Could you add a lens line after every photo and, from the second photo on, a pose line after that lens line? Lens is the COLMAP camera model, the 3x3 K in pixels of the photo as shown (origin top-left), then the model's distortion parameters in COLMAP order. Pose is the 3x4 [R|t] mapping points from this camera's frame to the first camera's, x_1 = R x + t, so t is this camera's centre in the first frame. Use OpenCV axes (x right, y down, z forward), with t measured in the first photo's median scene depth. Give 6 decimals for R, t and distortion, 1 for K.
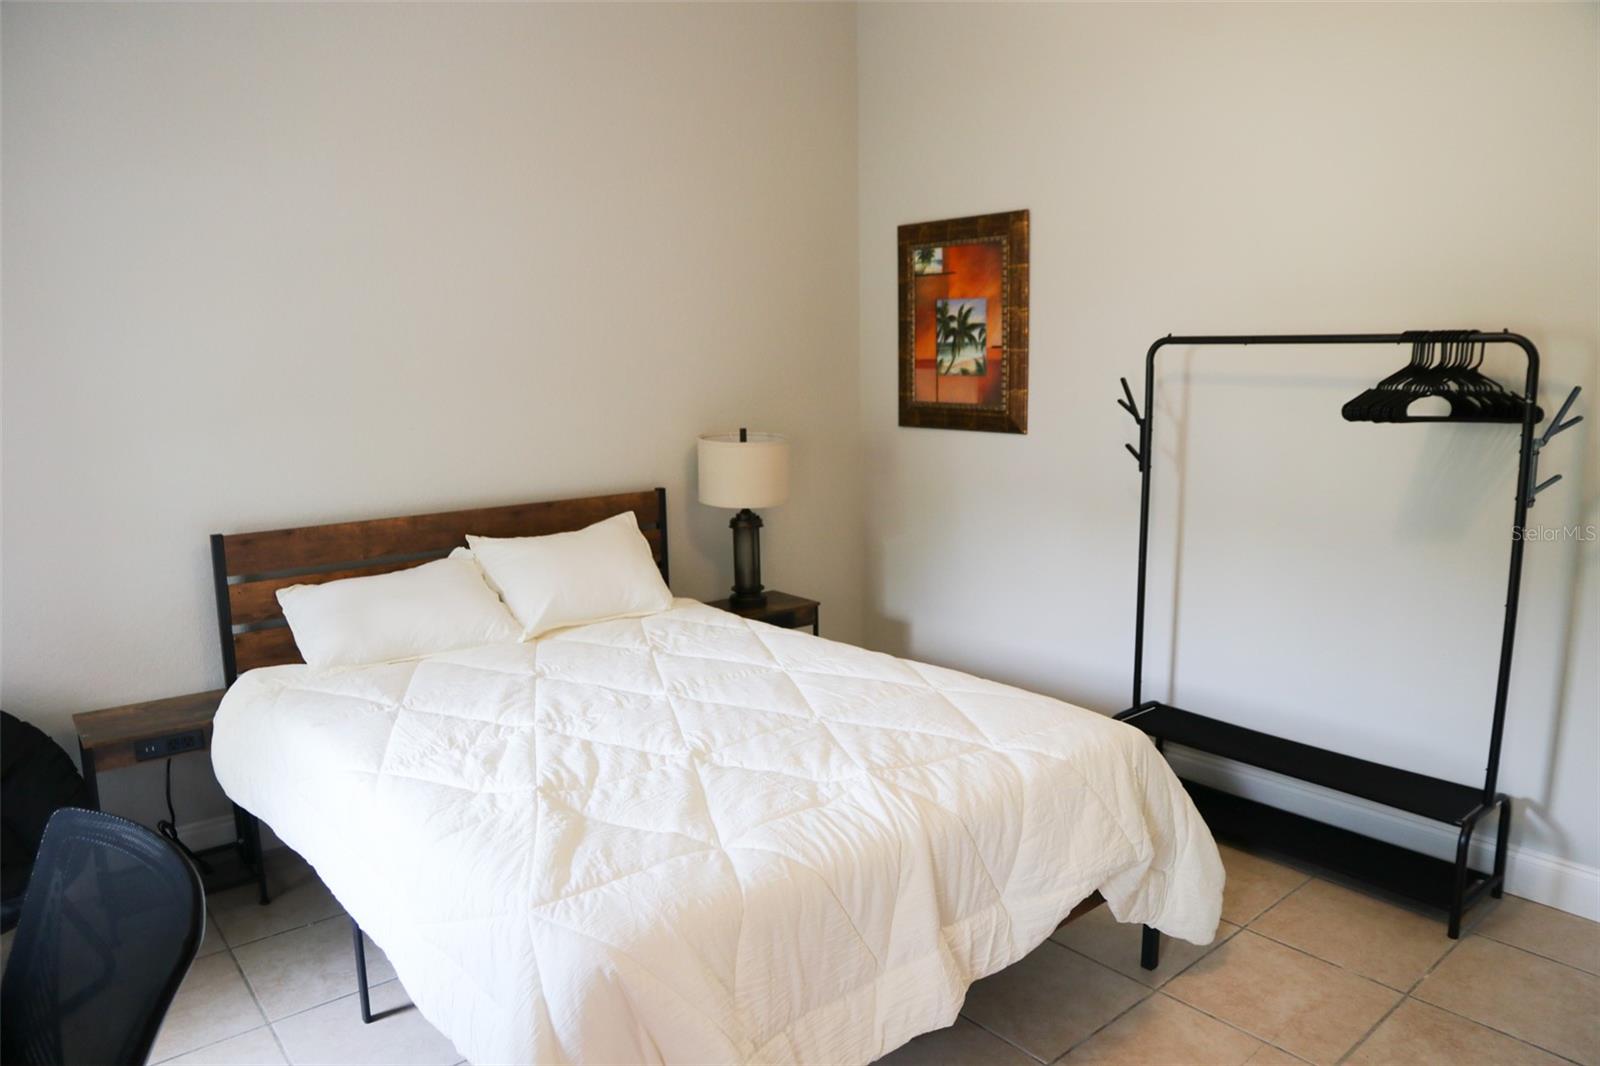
lens RADIAL K [[1081.8, 0, 796.3], [0, 1081.8, 532.0], [0, 0, 1]] dist [-0.119920, 0.066389]
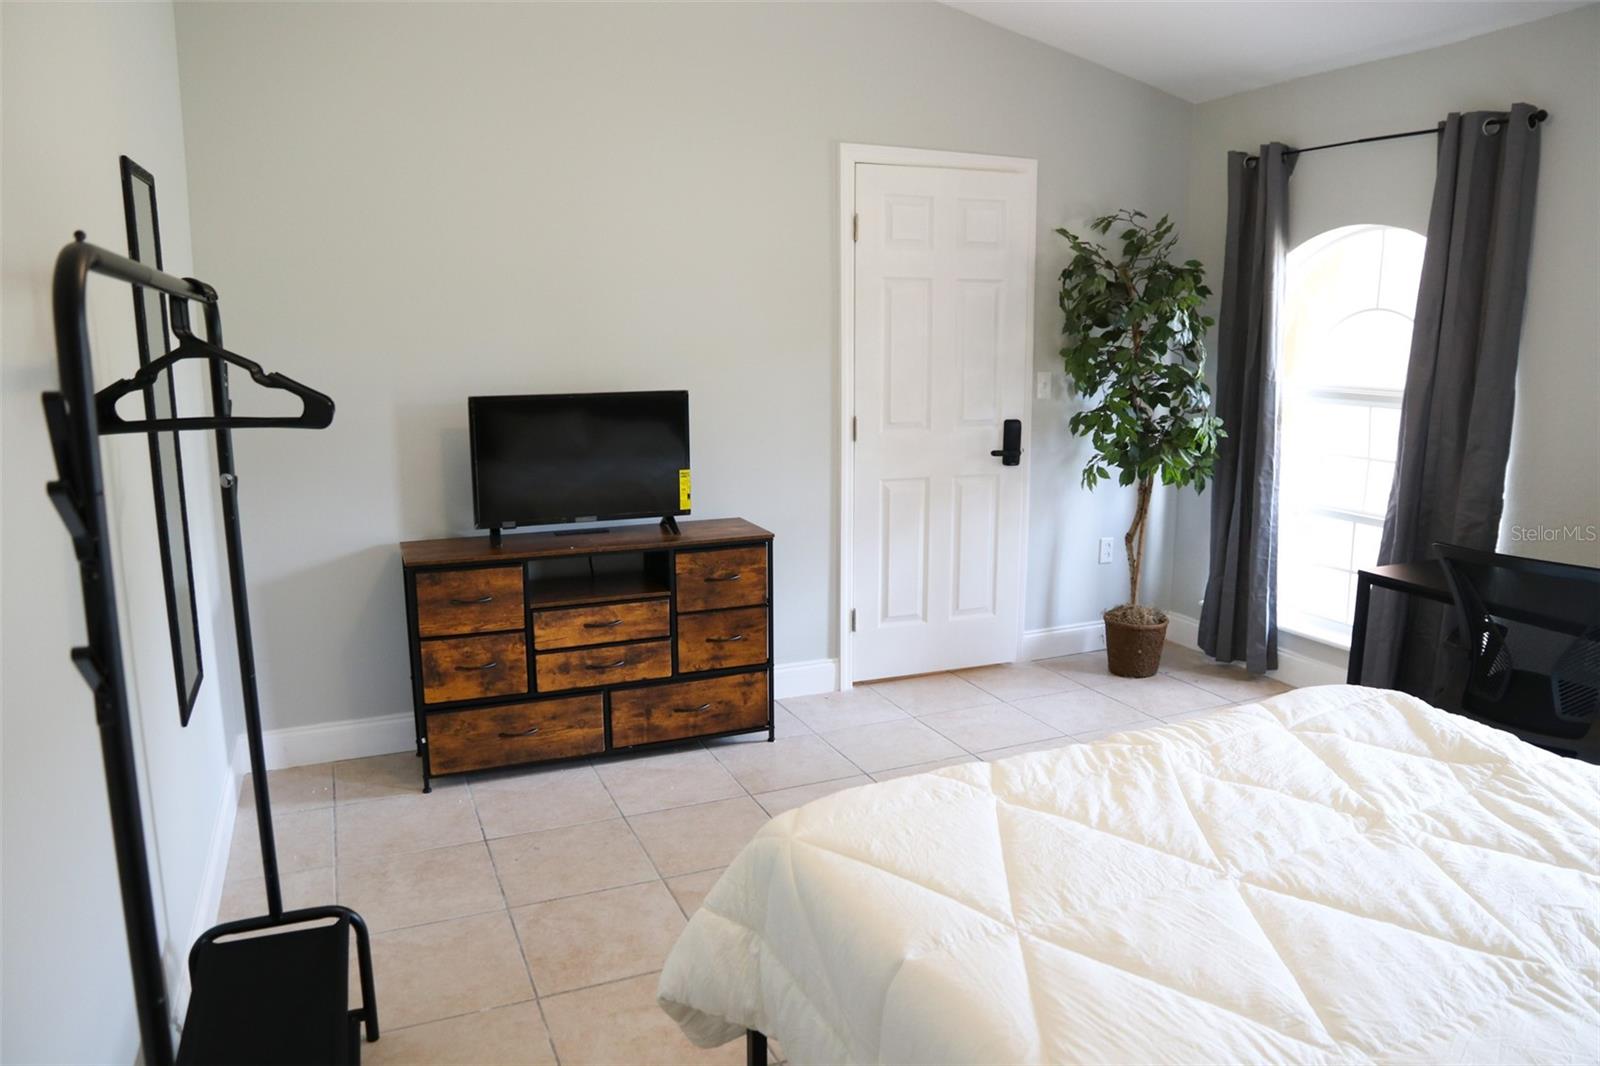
lens RADIAL K [[1081.8, 0, 796.3], [0, 1081.8, 532.0], [0, 0, 1]] dist [-0.119920, 0.066389]
pose [[-0.957779, -0.044635, 0.284018, 0.083506], [0.055849, 0.940172, 0.336092, -0.207332], [-0.282027, 0.337764, -0.897985, 1.339068]]
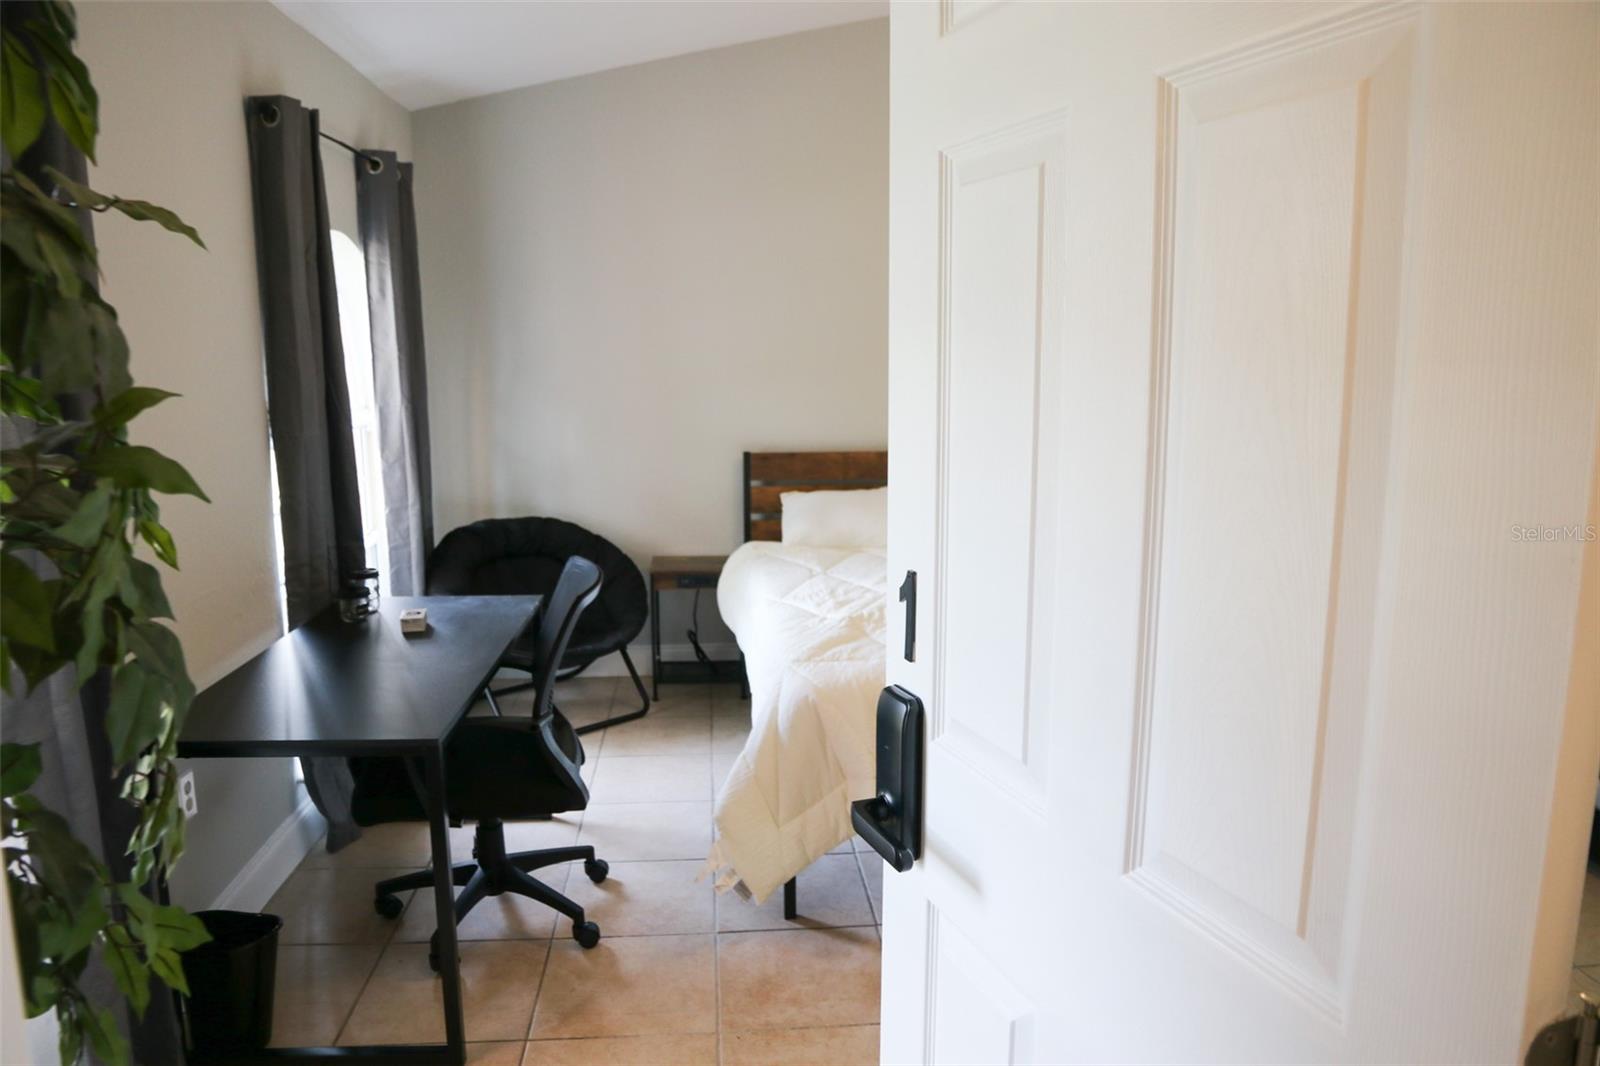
lens RADIAL K [[1081.8, 0, 796.3], [0, 1081.8, 532.0], [0, 0, 1]] dist [-0.119920, 0.066389]
pose [[0.814489, 0.105959, -0.570421, 0.397525], [-0.097689, 0.994191, 0.045189, 0.039799], [0.571896, 0.018918, 0.820108, -0.224736]]
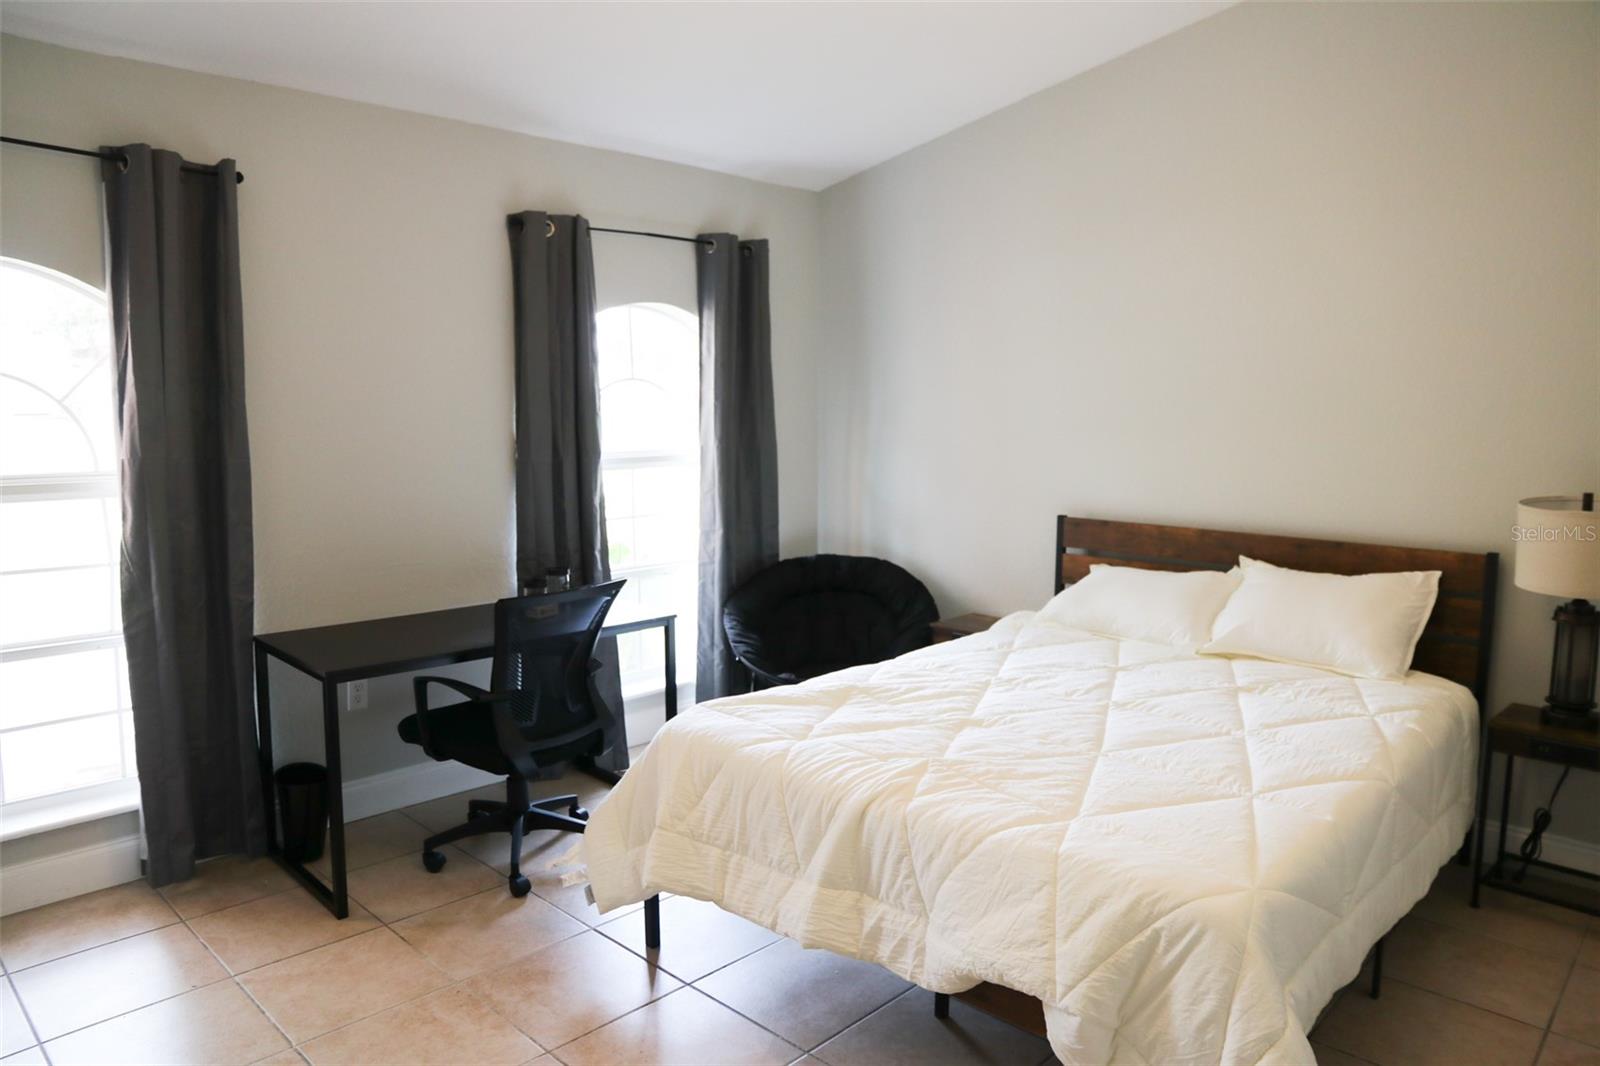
lens RADIAL K [[1081.8, 0, 796.3], [0, 1081.8, 532.0], [0, 0, 1]] dist [-0.119920, 0.066389]
pose [[0.093408, 0.132201, -0.986812, 0.803968], [-0.163720, 0.979693, 0.115750, -0.080955], [0.982075, 0.150749, 0.113155, 0.497834]]
